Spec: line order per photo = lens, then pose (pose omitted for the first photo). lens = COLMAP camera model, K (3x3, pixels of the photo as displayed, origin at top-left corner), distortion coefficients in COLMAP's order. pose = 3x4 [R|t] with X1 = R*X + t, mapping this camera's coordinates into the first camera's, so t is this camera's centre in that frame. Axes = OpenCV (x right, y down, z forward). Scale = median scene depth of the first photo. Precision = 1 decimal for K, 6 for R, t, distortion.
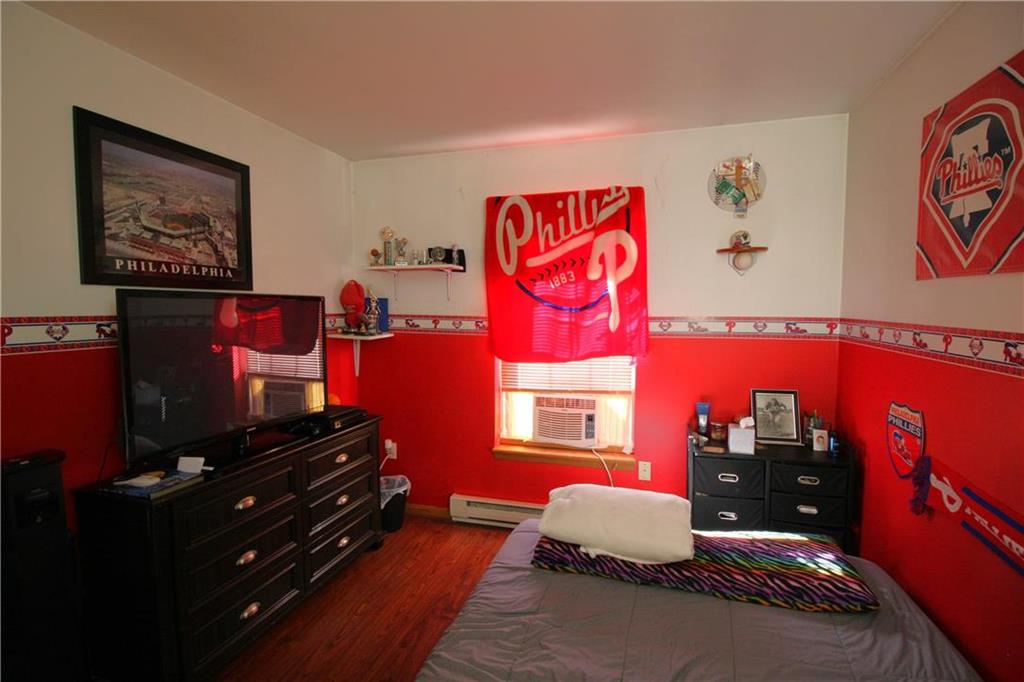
lens RADIAL K [[480.8, 0, 518.4], [0, 480.8, 340.9], [0, 0, 1]] dist [0.001532, -0.013704]
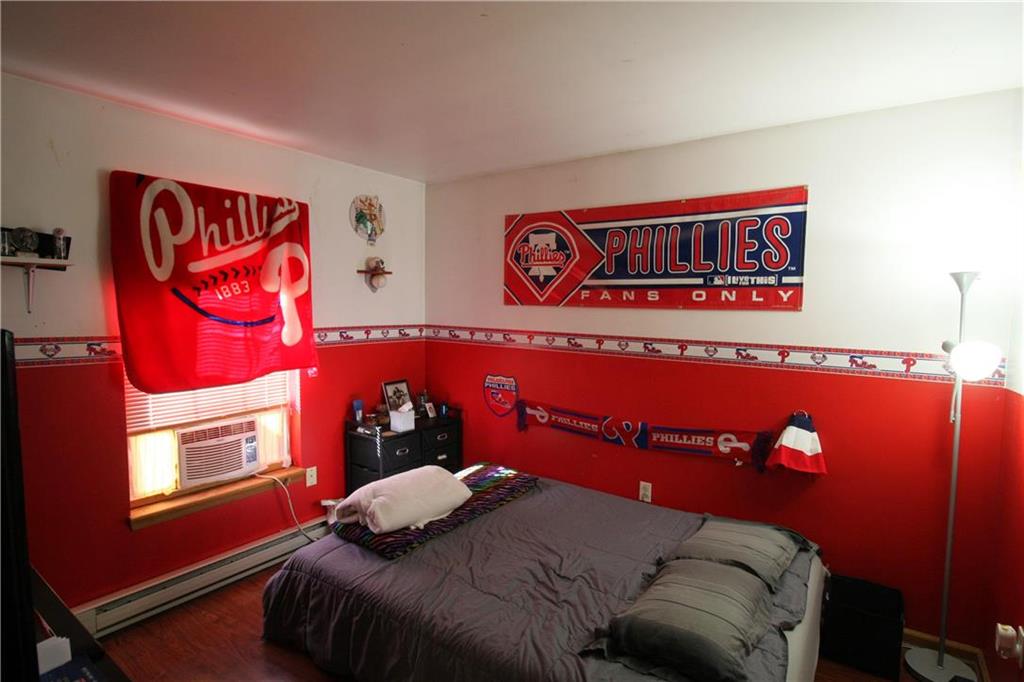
lens RADIAL K [[528.5, 0, 516.5], [0, 528.5, 341.4], [0, 0, 1]] dist [0.001990, -0.012468]
pose [[0.316493, -0.064563, 0.946395, -0.691820], [0.052091, 0.997359, 0.050620, -0.058256], [-0.947164, 0.033278, 0.319020, 0.215576]]
